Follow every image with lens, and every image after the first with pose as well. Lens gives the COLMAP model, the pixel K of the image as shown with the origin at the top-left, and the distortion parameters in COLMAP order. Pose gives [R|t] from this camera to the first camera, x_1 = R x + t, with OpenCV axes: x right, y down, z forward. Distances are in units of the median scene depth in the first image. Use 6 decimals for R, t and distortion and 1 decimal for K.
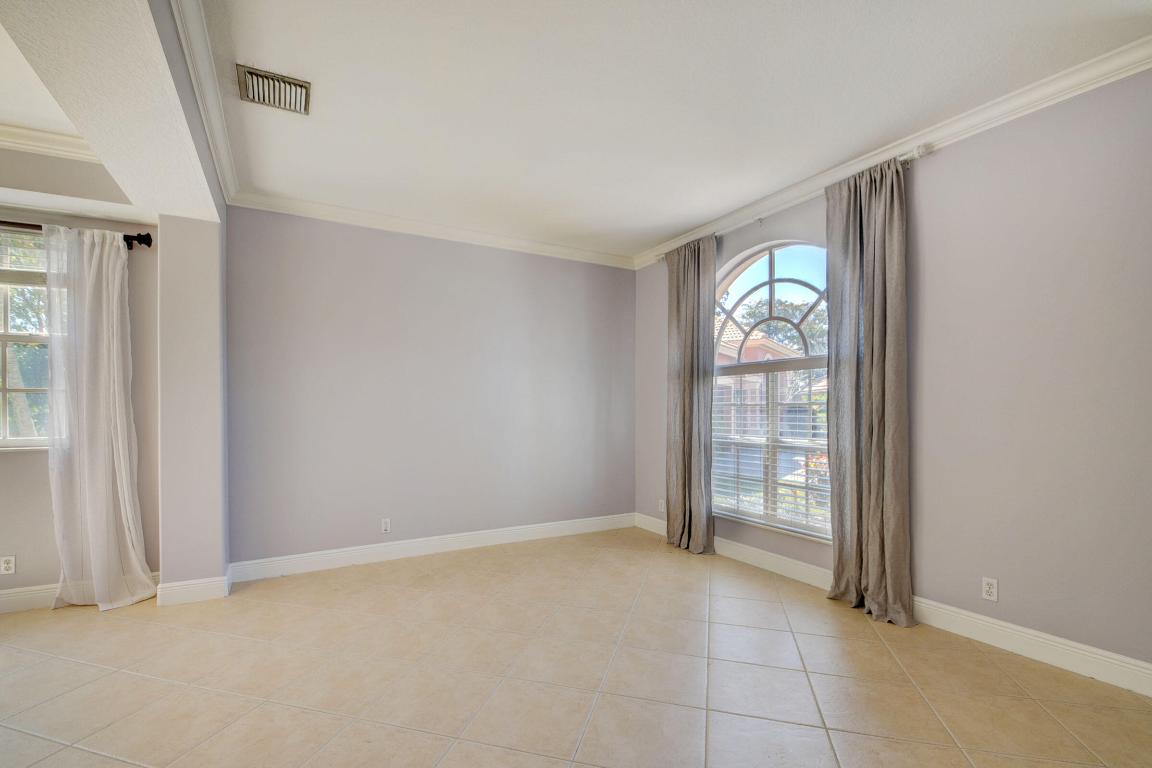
lens RADIAL K [[511.3, 0, 573.2], [0, 511.3, 412.8], [0, 0, 1]] dist [0.020026, -0.023060]
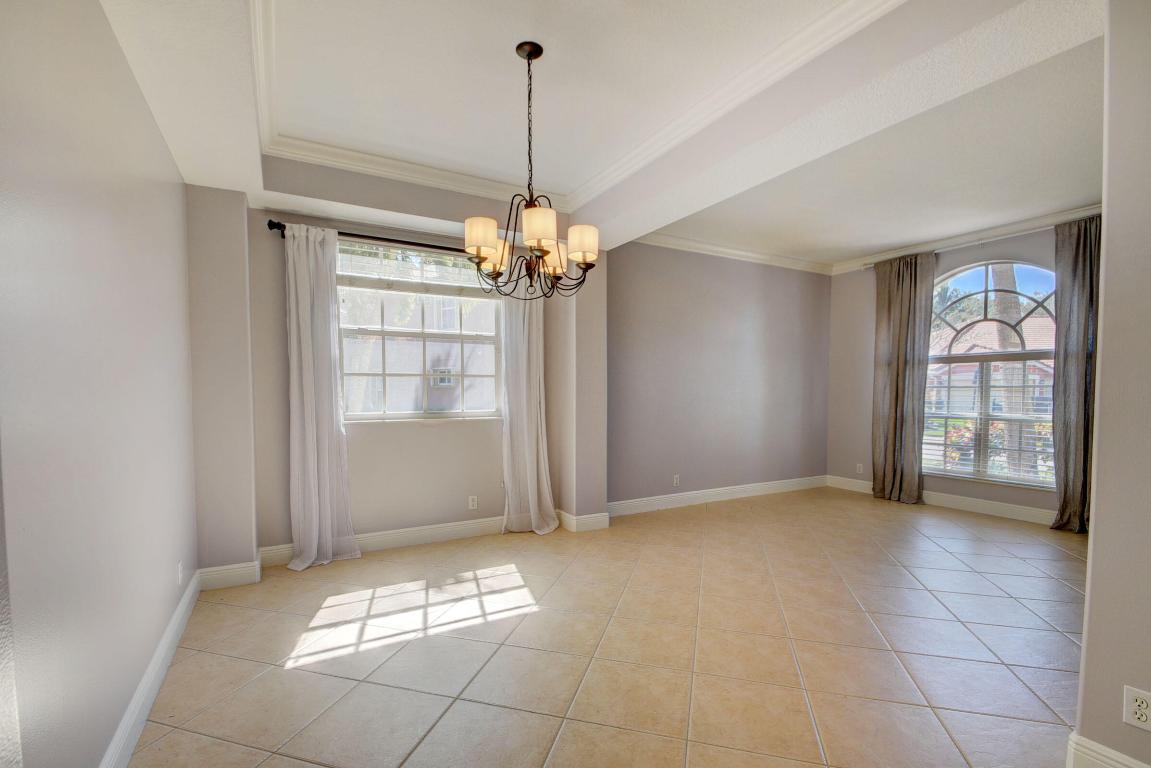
lens RADIAL K [[510.9, 0, 572.7], [0, 510.9, 412.8], [0, 0, 1]] dist [0.020026, -0.023060]
pose [[0.999998, 0.001993, 0.000721, -0.647810], [-0.002018, 0.999313, 0.036997, 0.003196], [-0.000646, -0.036999, 0.999315, -0.290035]]
